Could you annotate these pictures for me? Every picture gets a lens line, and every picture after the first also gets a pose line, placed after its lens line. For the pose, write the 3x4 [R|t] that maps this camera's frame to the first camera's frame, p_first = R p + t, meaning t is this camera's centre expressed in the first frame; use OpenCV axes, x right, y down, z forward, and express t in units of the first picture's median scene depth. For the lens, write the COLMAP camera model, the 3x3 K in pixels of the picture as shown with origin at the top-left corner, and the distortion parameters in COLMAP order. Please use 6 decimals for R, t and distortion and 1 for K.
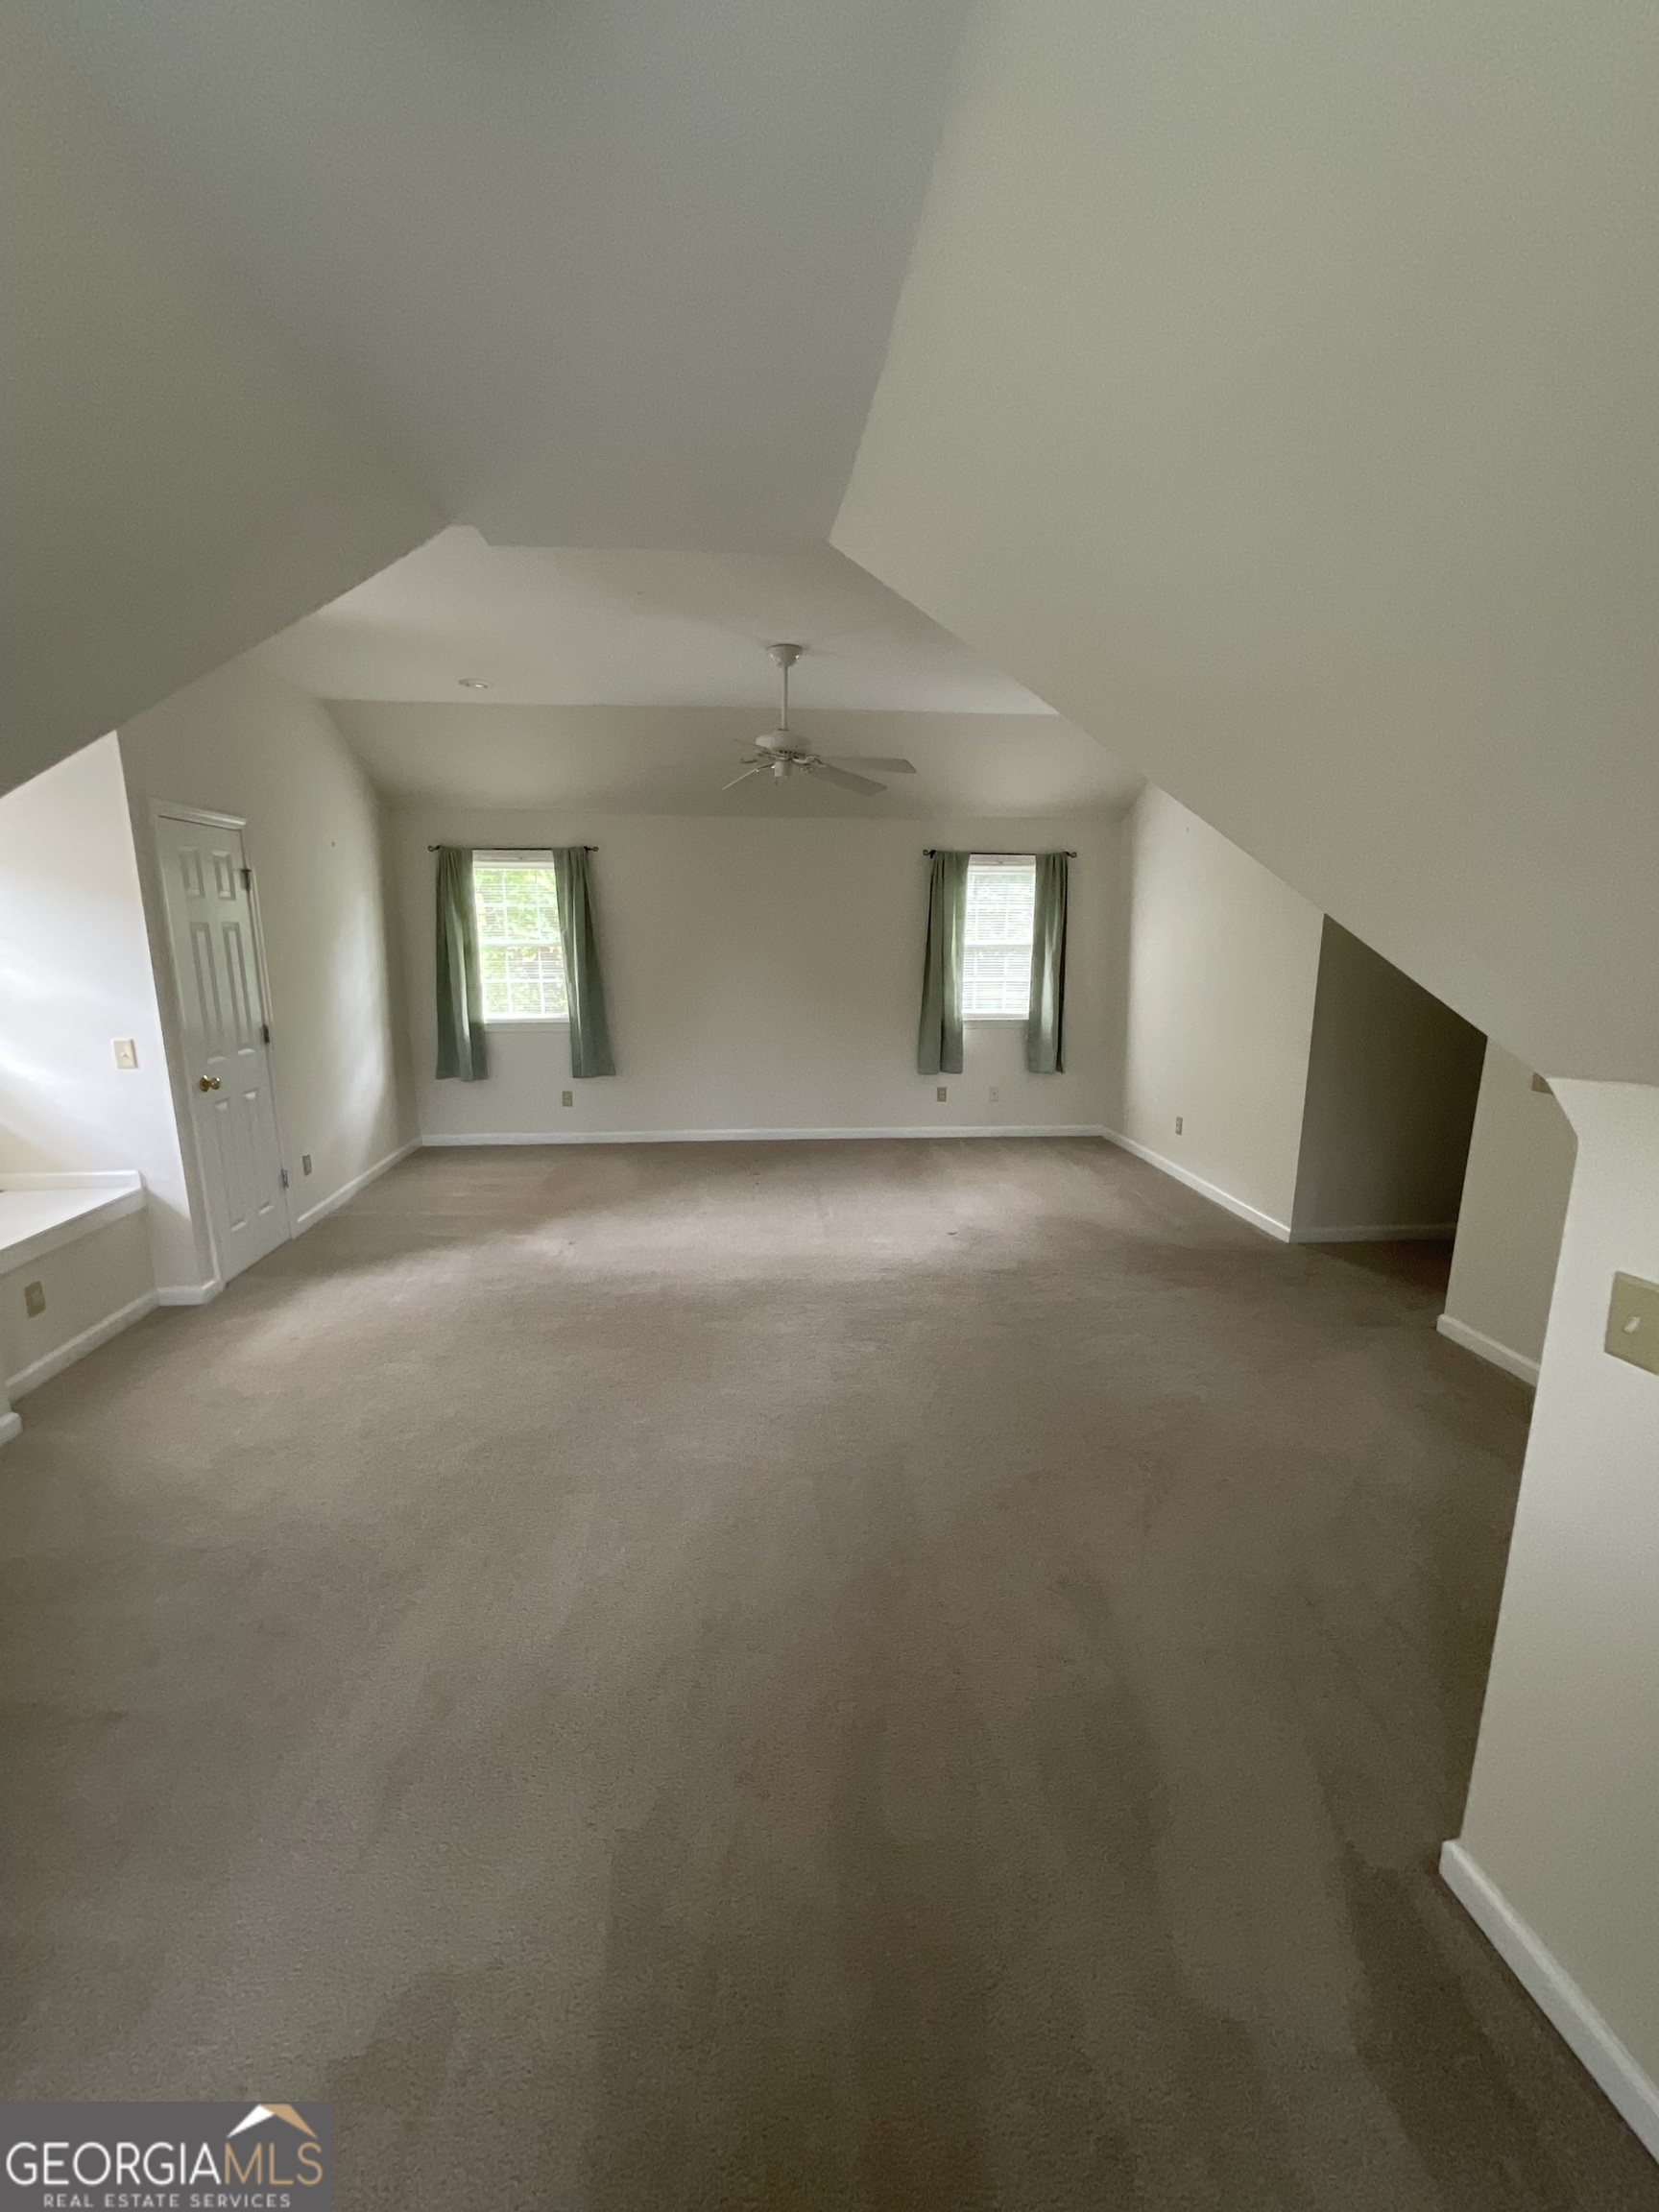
lens RADIAL K [[896.1, 0, 829.5], [0, 896.1, 1106.0], [0, 0, 1]] dist [0.000733, 0.000125]
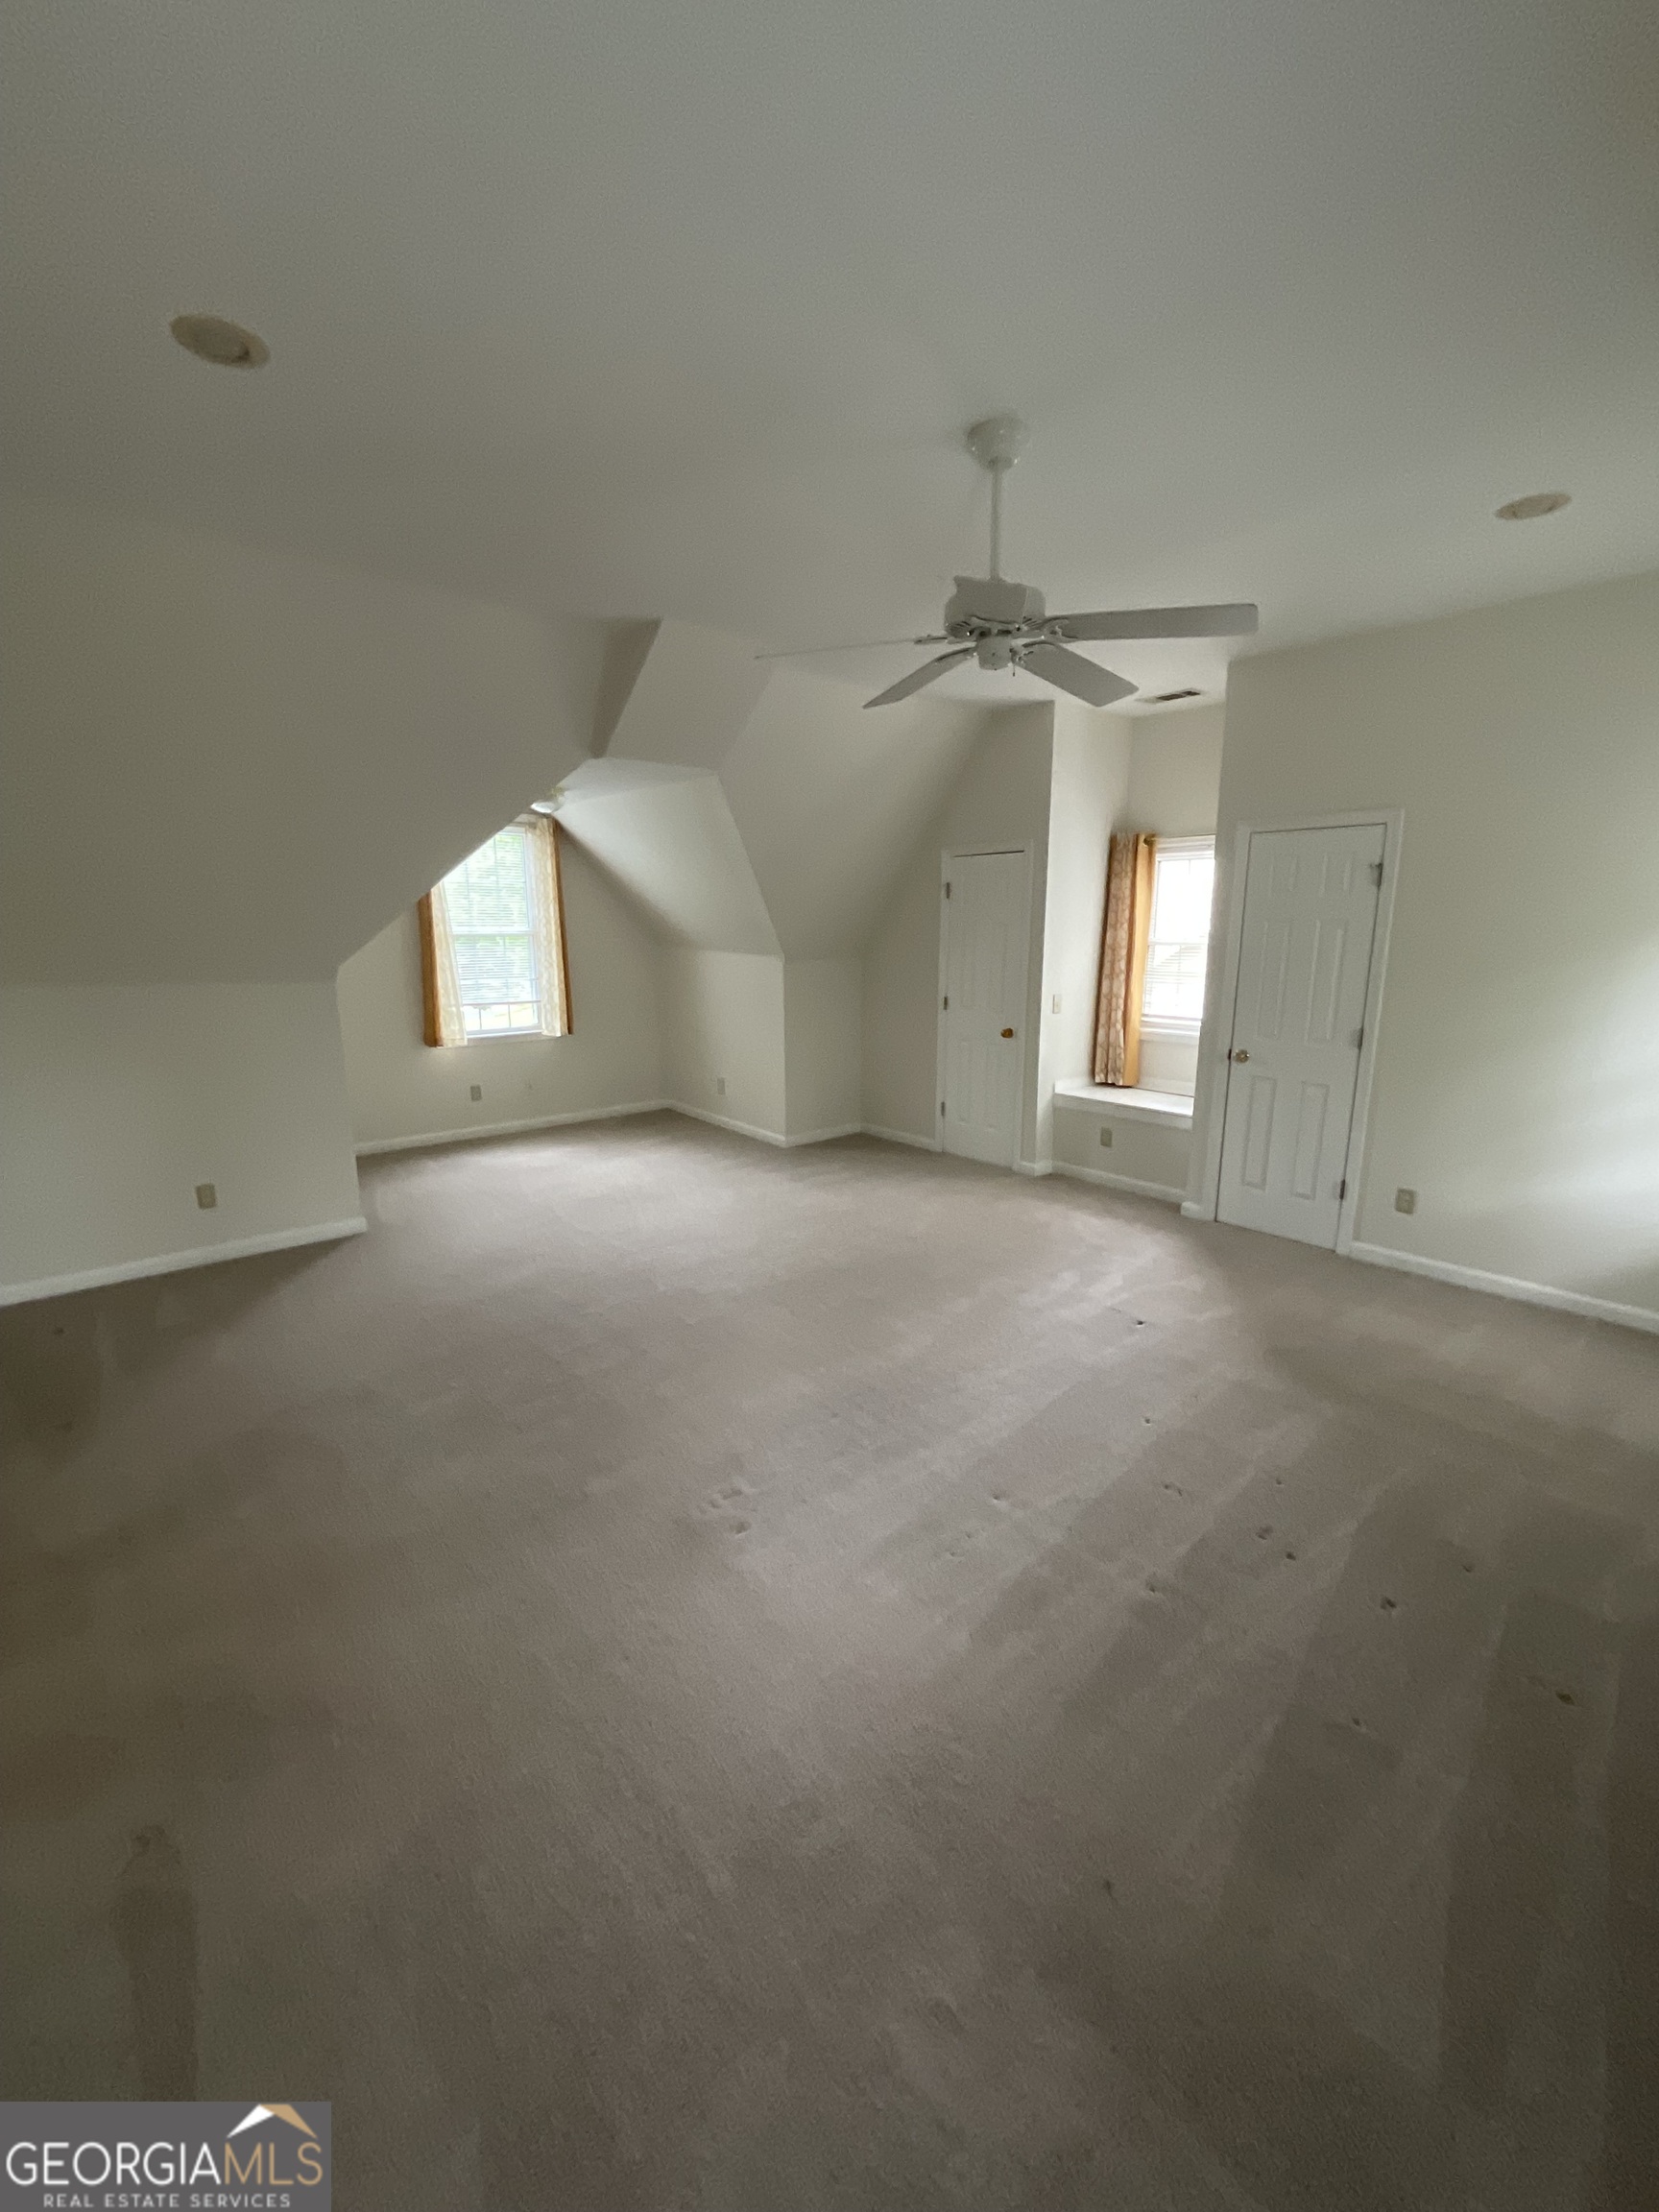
lens RADIAL K [[896.1, 0, 829.5], [0, 896.1, 1106.0], [0, 0, 1]] dist [0.000733, 0.000125]
pose [[-0.809892, 0.124937, -0.573119, 0.403301], [-0.113249, 0.925367, 0.361761, -0.305835], [0.575543, 0.357892, -0.735299, 1.457546]]
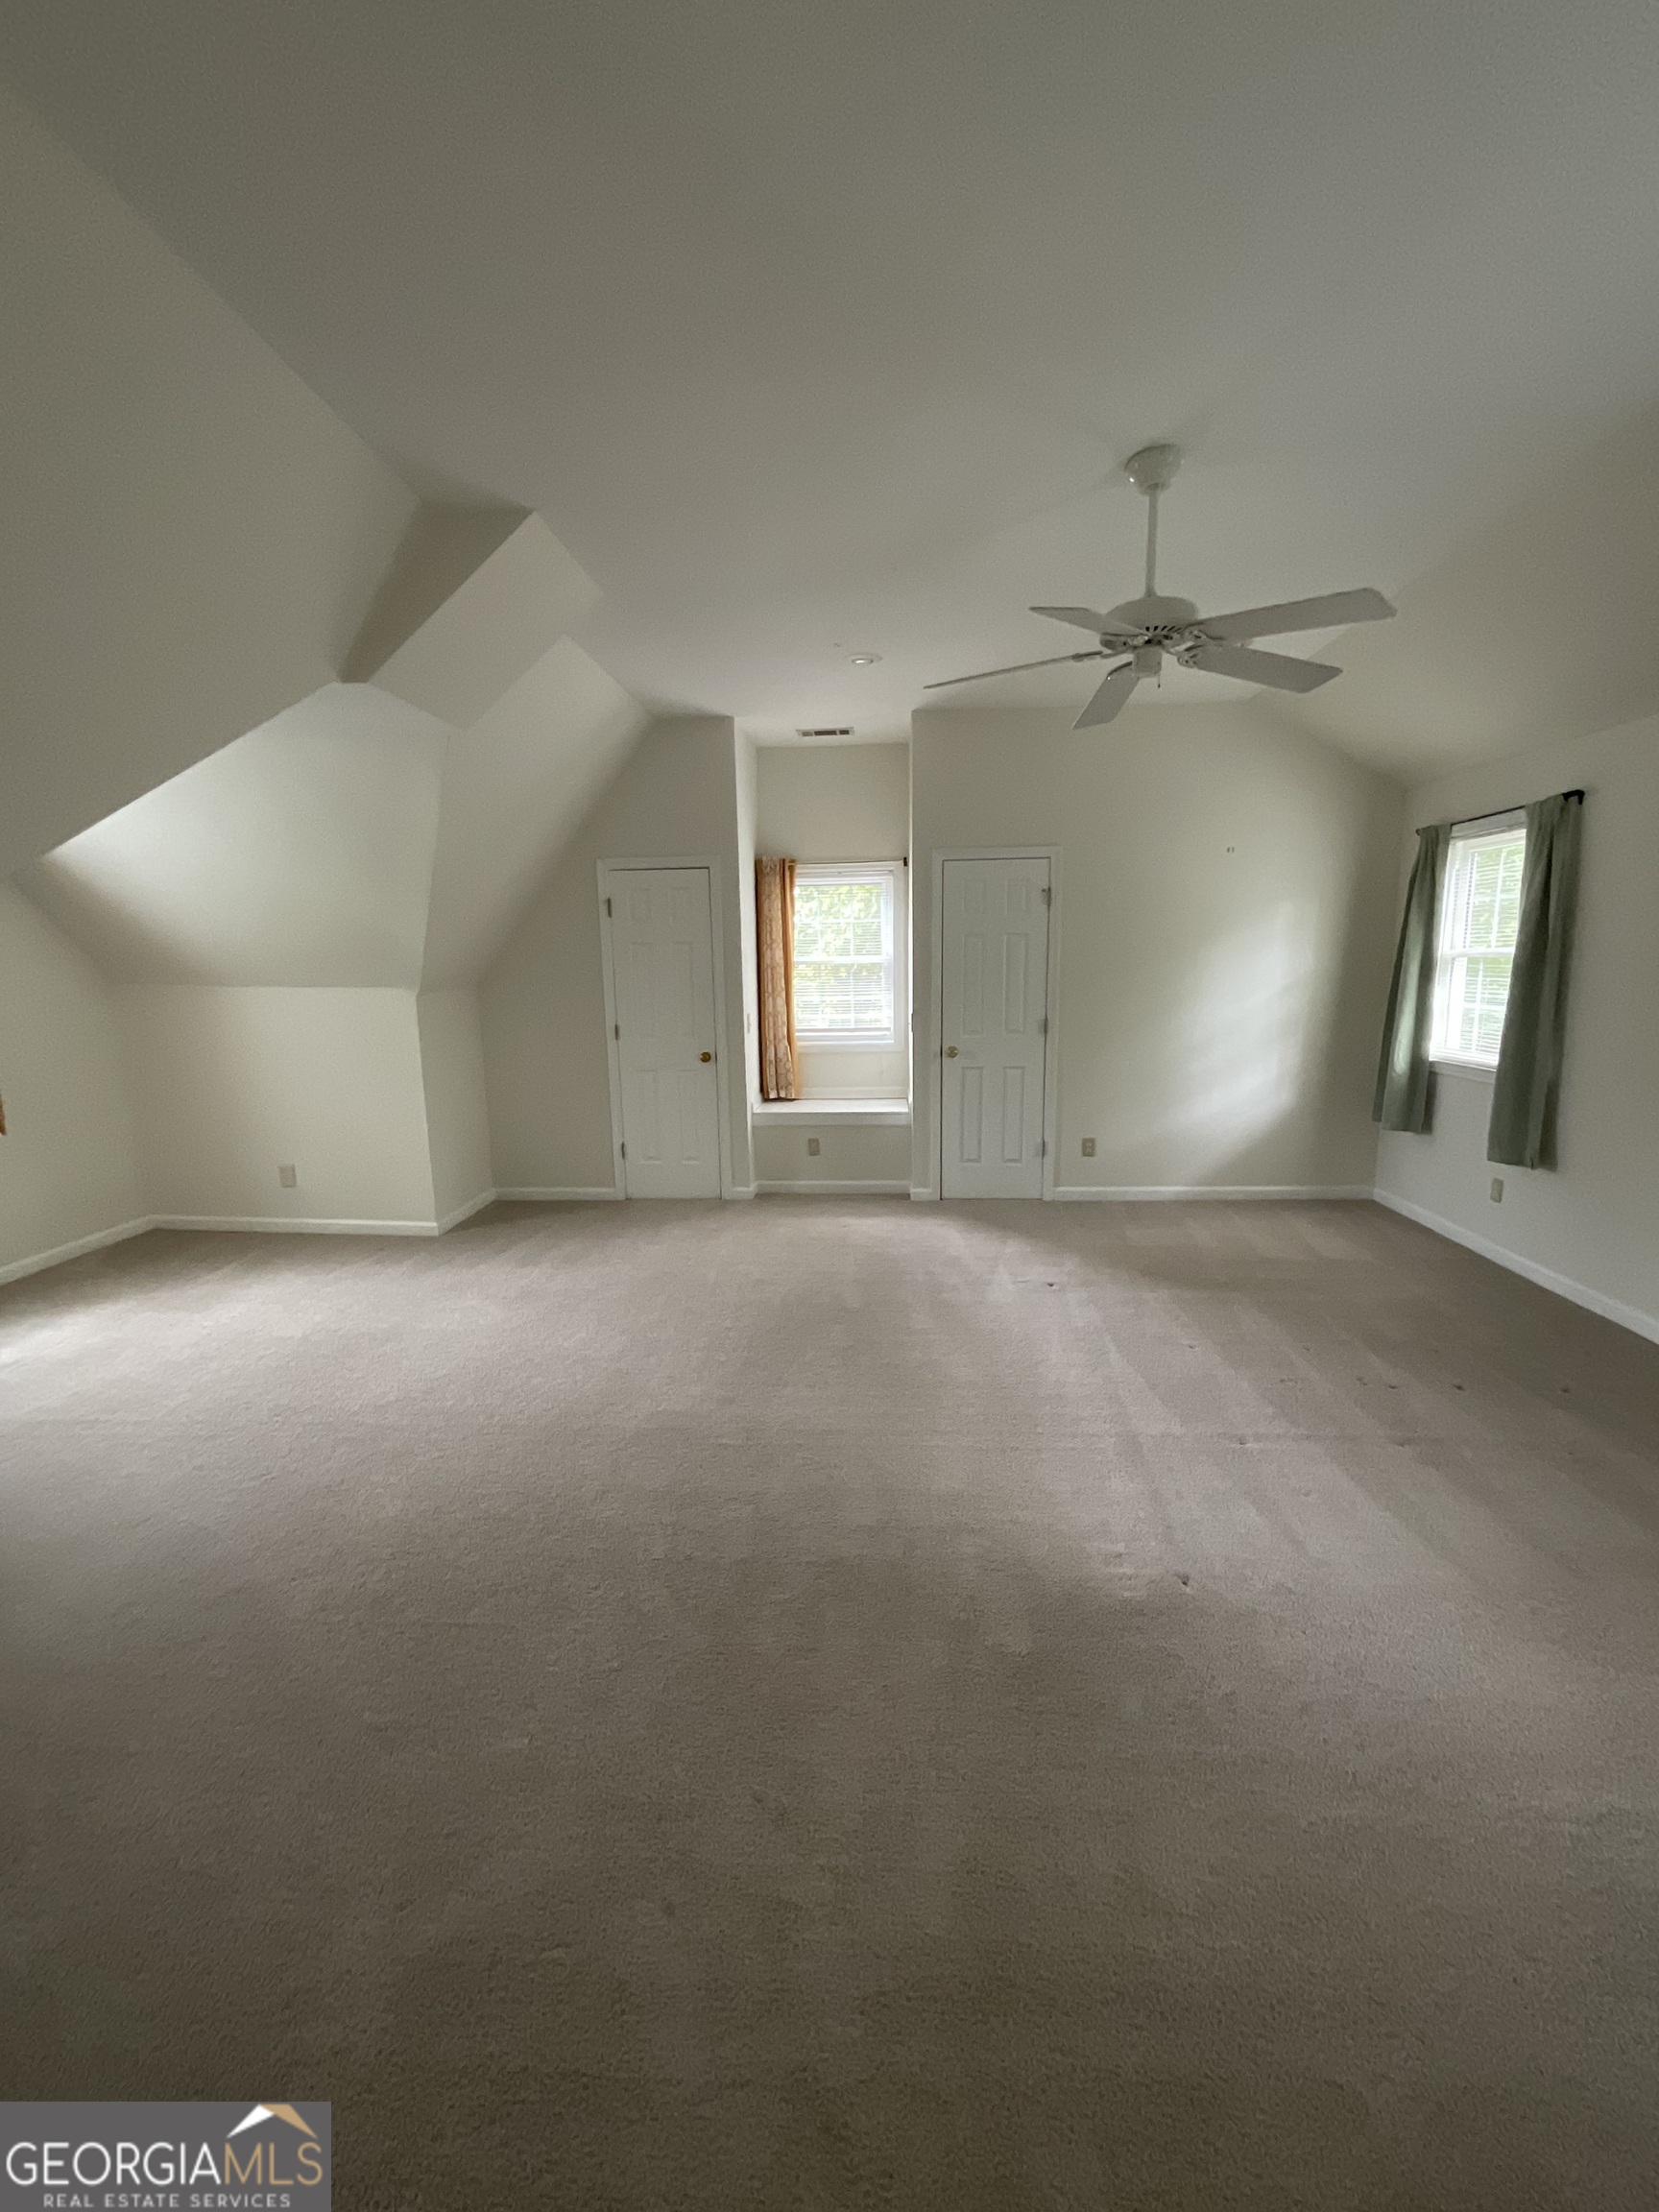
lens RADIAL K [[896.1, 0, 829.5], [0, 896.1, 1106.0], [0, 0, 1]] dist [0.000733, 0.000125]
pose [[-0.154275, 0.170104, -0.973275, 0.633994], [-0.182318, 0.963251, 0.197252, -0.166572], [0.971061, 0.207877, -0.117593, 0.913306]]
